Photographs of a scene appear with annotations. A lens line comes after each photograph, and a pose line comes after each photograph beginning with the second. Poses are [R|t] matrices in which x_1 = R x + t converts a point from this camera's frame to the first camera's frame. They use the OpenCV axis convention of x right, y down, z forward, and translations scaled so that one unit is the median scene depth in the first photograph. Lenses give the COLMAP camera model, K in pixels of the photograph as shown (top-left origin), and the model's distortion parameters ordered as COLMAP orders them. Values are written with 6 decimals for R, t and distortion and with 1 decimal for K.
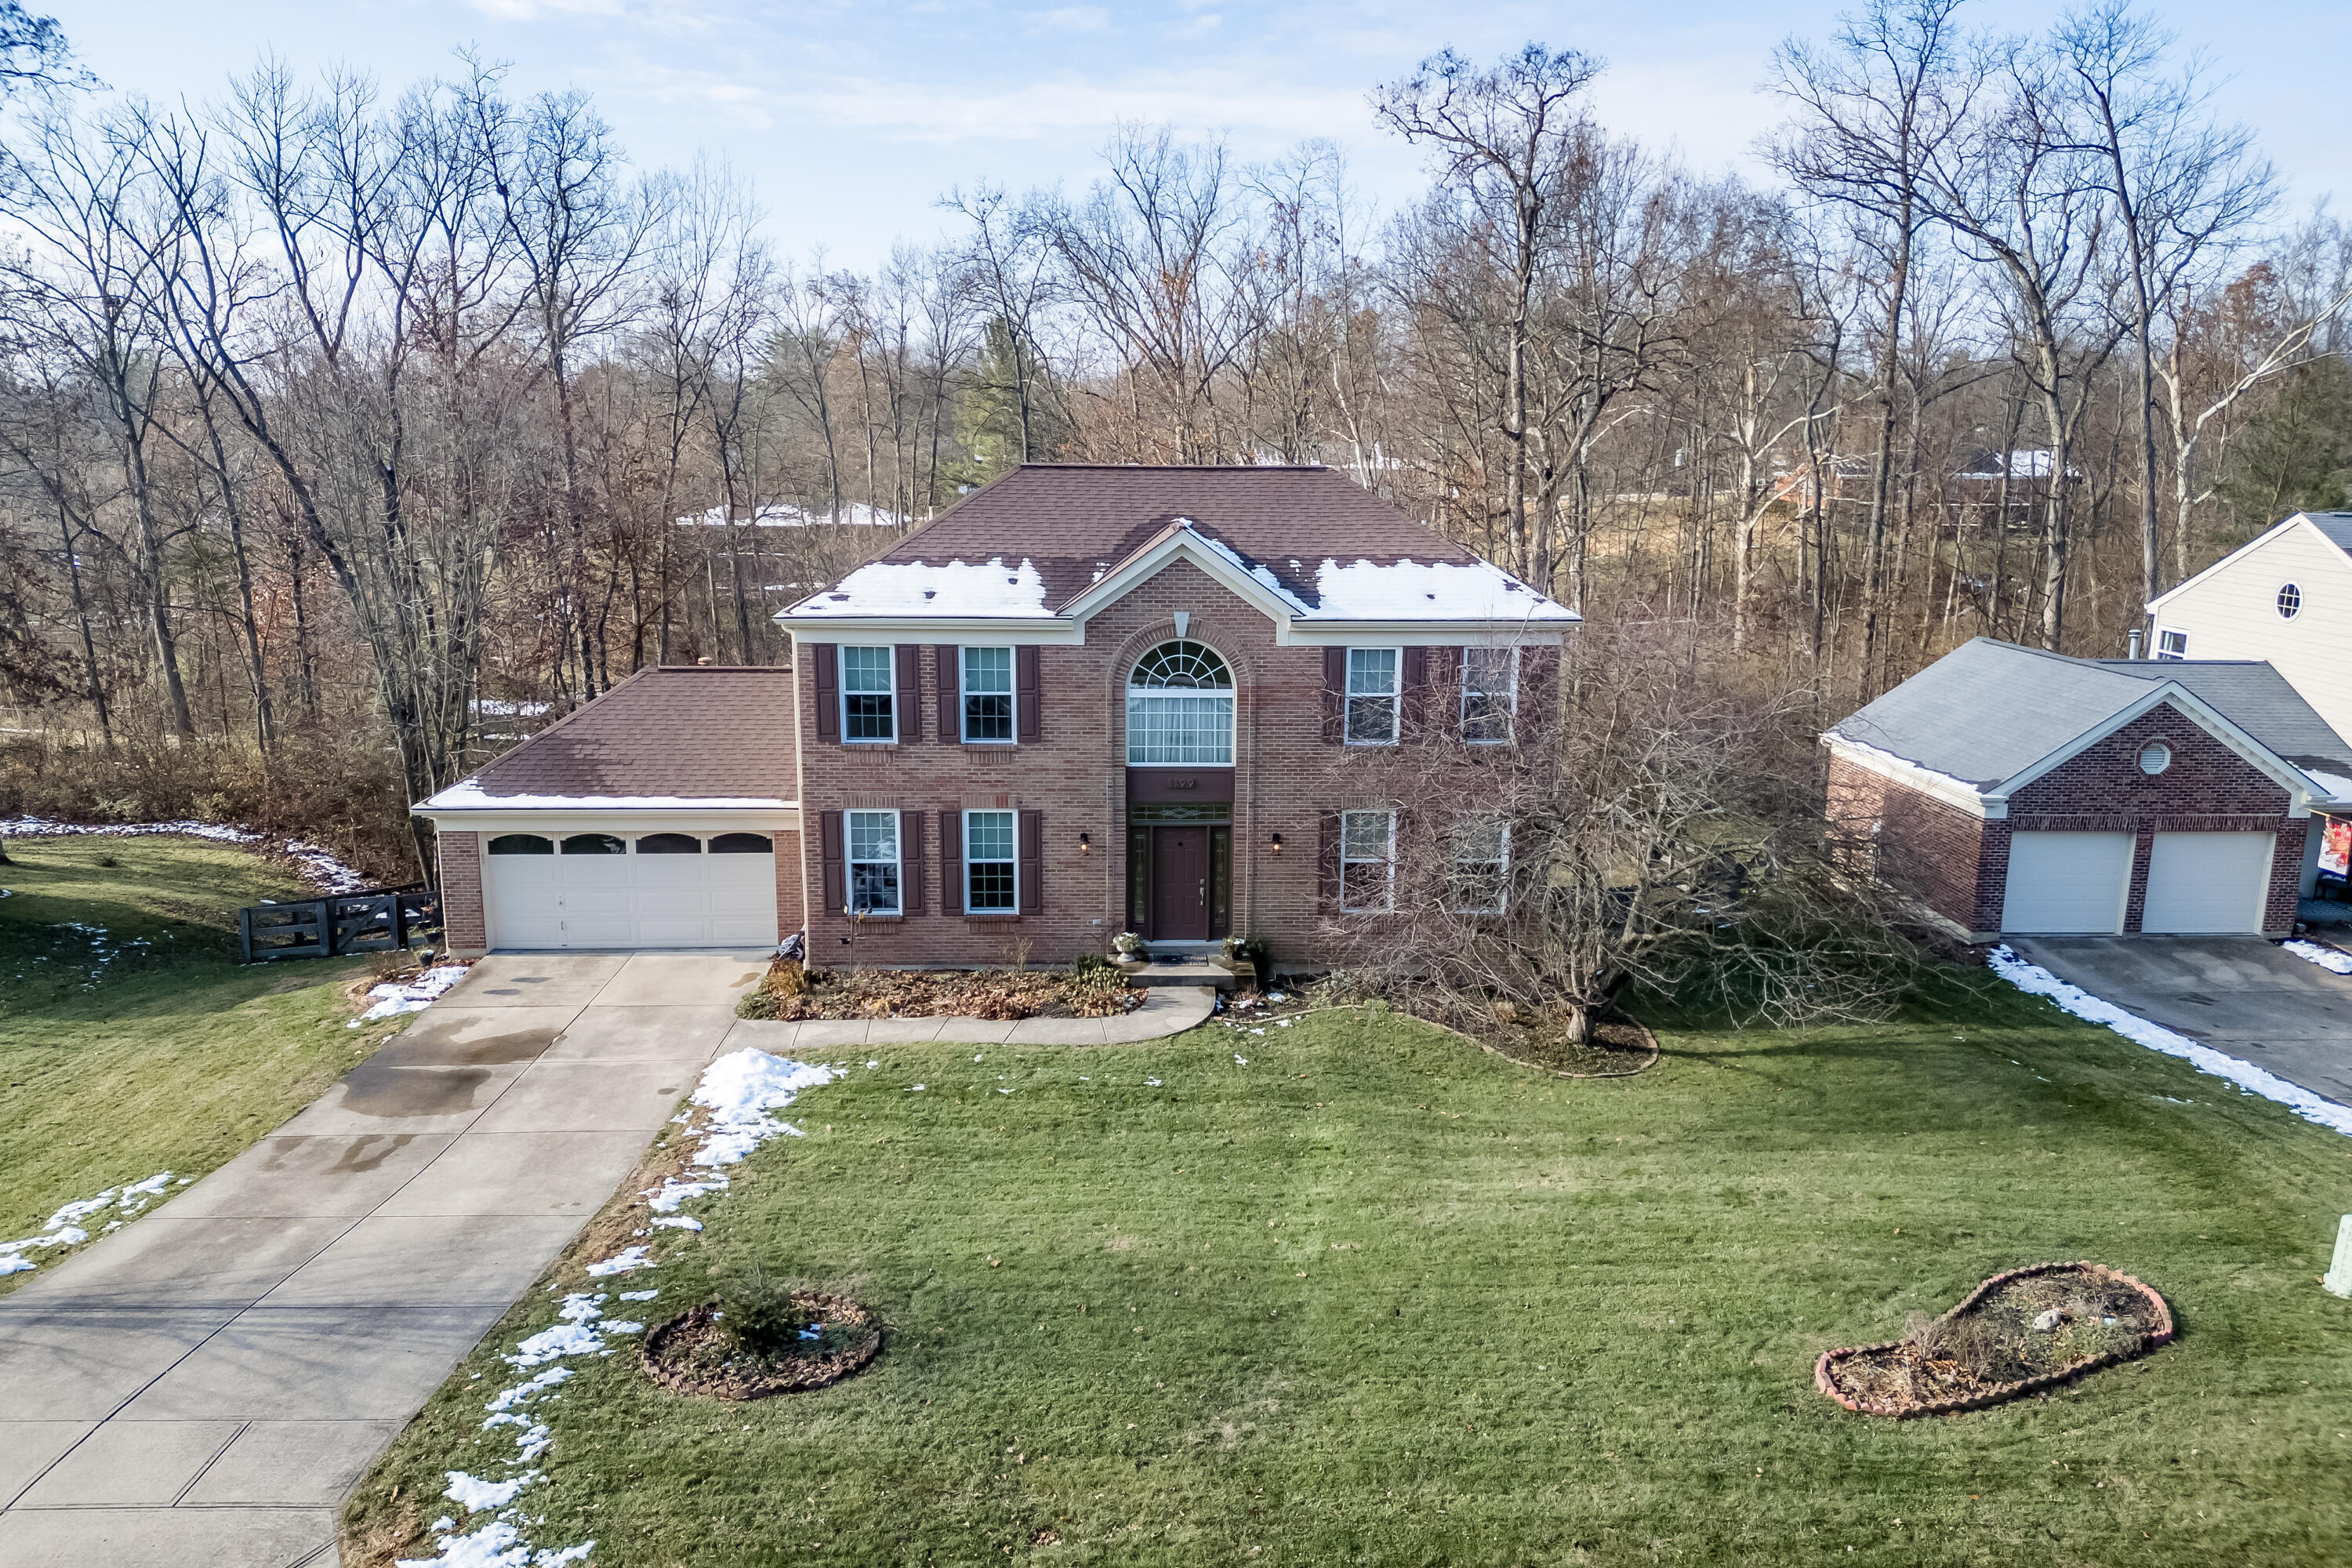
lens RADIAL K [[1659.2, 0, 1160.6], [0, 1659.2, 782.7], [0, 0, 1]] dist [0.051344, -0.028143]
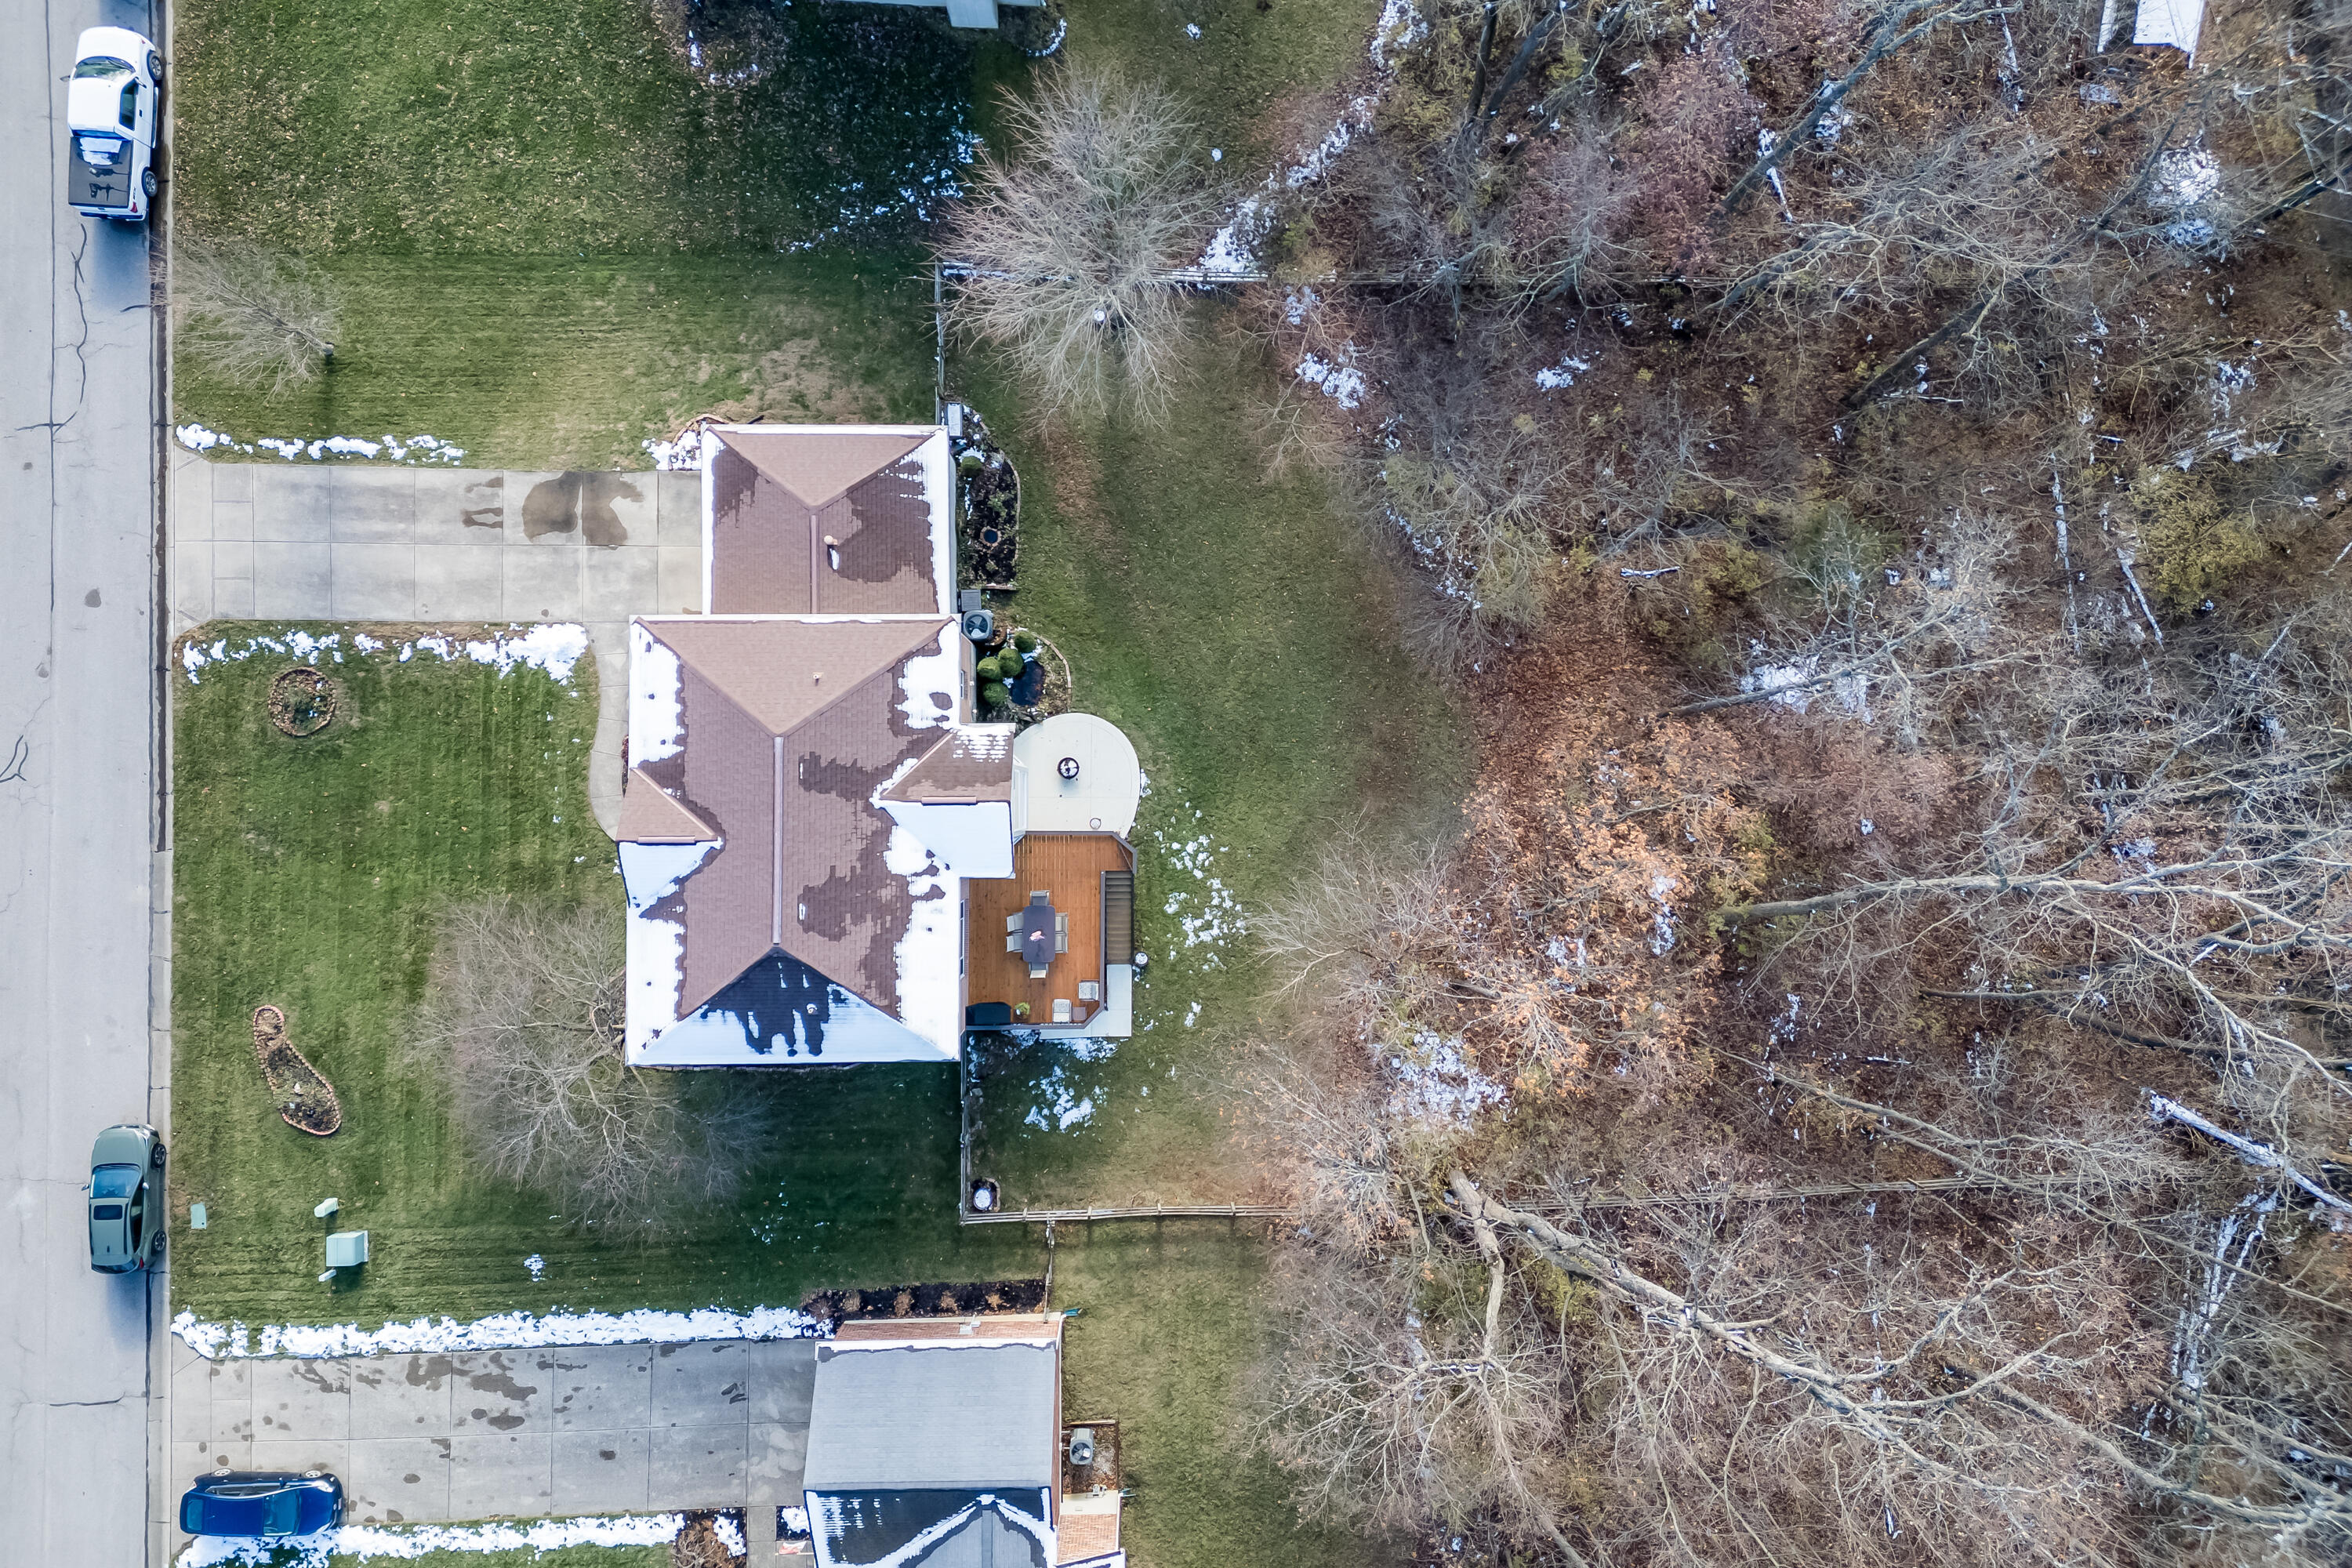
lens RADIAL K [[1659.2, 0, 1181.5], [0, 1659.2, 731.6], [0, 0, 1]] dist [0.051344, -0.028143]
pose [[-0.017964, 0.998665, -0.048428, -0.026211], [-0.216478, 0.043402, 0.975322, -1.971709], [0.976122, 0.028004, 0.215410, 1.174889]]
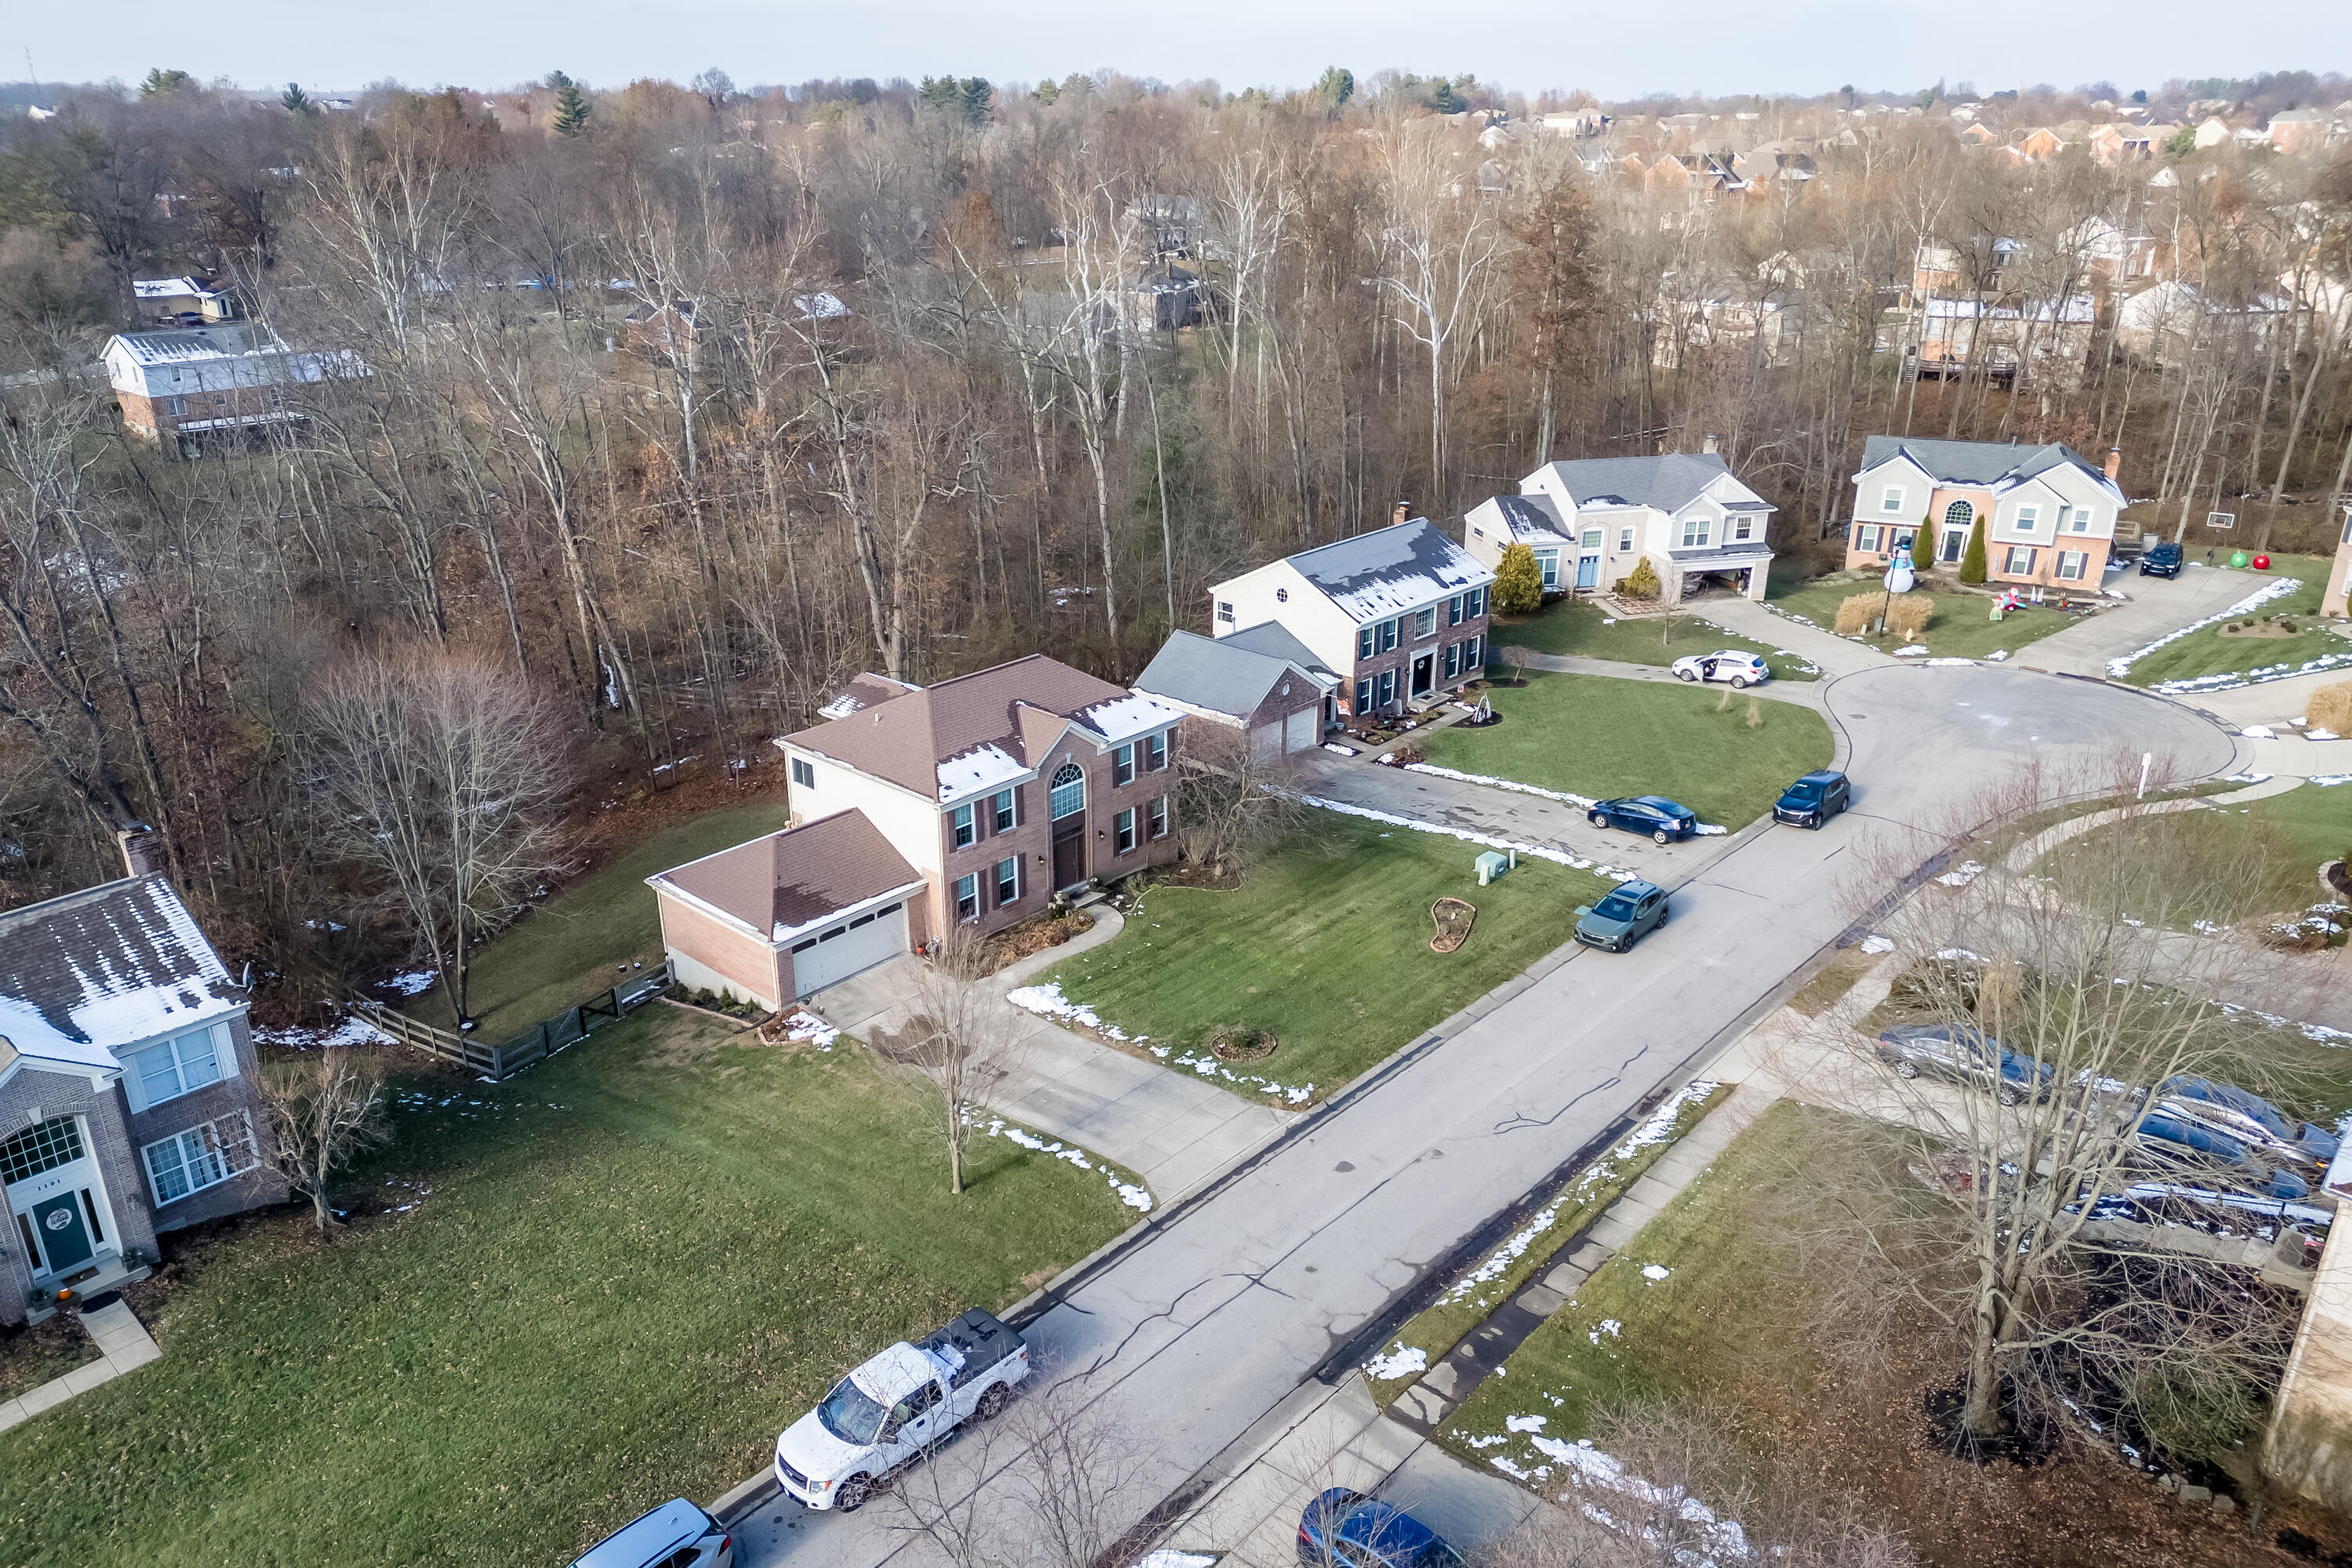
lens RADIAL K [[1659.2, 0, 1171.8], [0, 1659.2, 780.8], [0, 0, 1]] dist [0.051344, -0.028143]
pose [[0.692308, -0.273857, 0.667617, -1.432613], [0.151582, 0.959736, 0.236496, -0.586989], [-0.705501, -0.062529, 0.705945, -0.730964]]
